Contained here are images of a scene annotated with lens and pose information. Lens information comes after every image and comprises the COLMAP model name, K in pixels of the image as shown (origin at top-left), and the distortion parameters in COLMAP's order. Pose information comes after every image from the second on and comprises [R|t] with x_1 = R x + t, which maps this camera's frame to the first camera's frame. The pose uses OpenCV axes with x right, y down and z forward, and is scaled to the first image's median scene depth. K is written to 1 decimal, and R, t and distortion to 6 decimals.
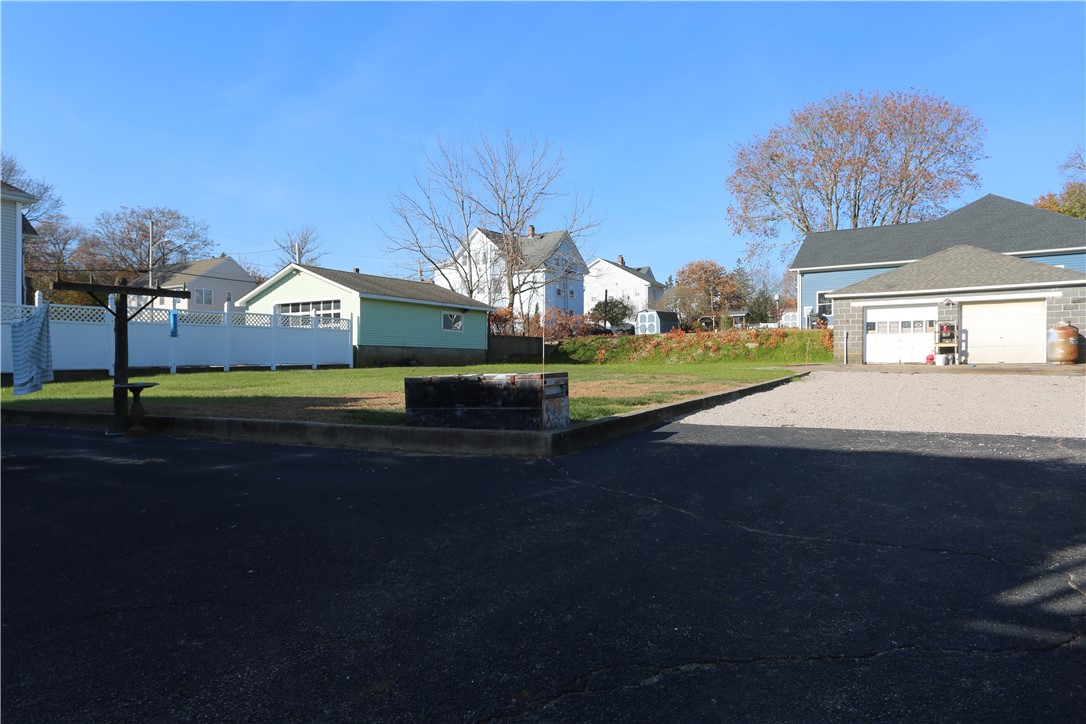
lens RADIAL K [[712.2, 0, 533.4], [0, 712.2, 363.1], [0, 0, 1]] dist [-0.067795, 0.056958]
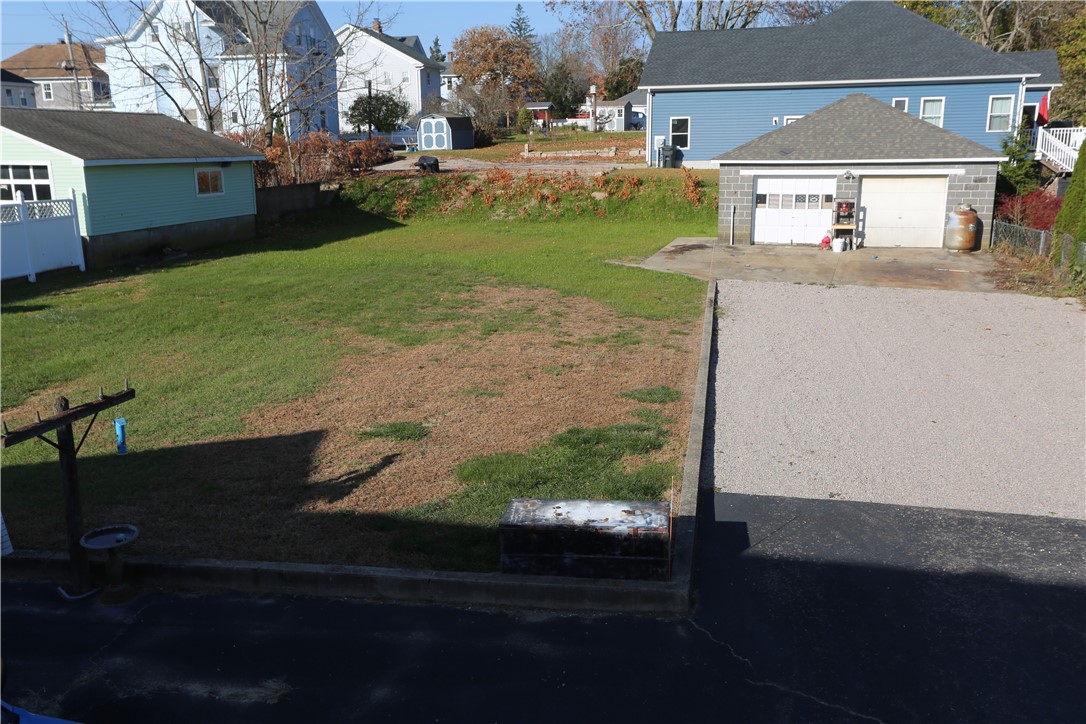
lens RADIAL K [[968.1, 0, 528.5], [0, 968.1, 369.0], [0, 0, 1]] dist [-0.046502, 0.107267]
pose [[0.952328, -0.082991, 0.293572, -0.138474], [0.010912, 0.970939, 0.239079, -0.131146], [-0.304881, -0.224478, 0.925558, -0.029520]]
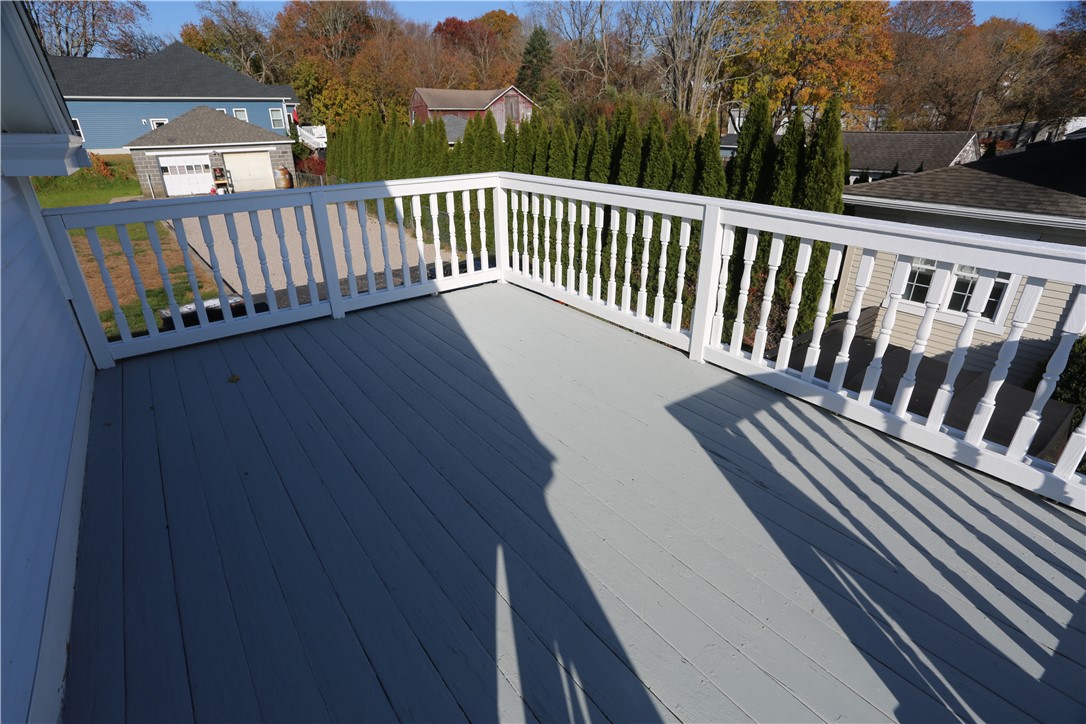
lens RADIAL K [[519.8, 0, 543.0], [0, 519.8, 362.0], [0, 0, 1]] dist [-0.055549, 0.018659]
pose [[0.339811, -0.393063, 0.854418, -0.298493], [-0.005356, 0.907654, 0.419684, -0.130482], [-0.940478, -0.147189, 0.306326, -0.116047]]
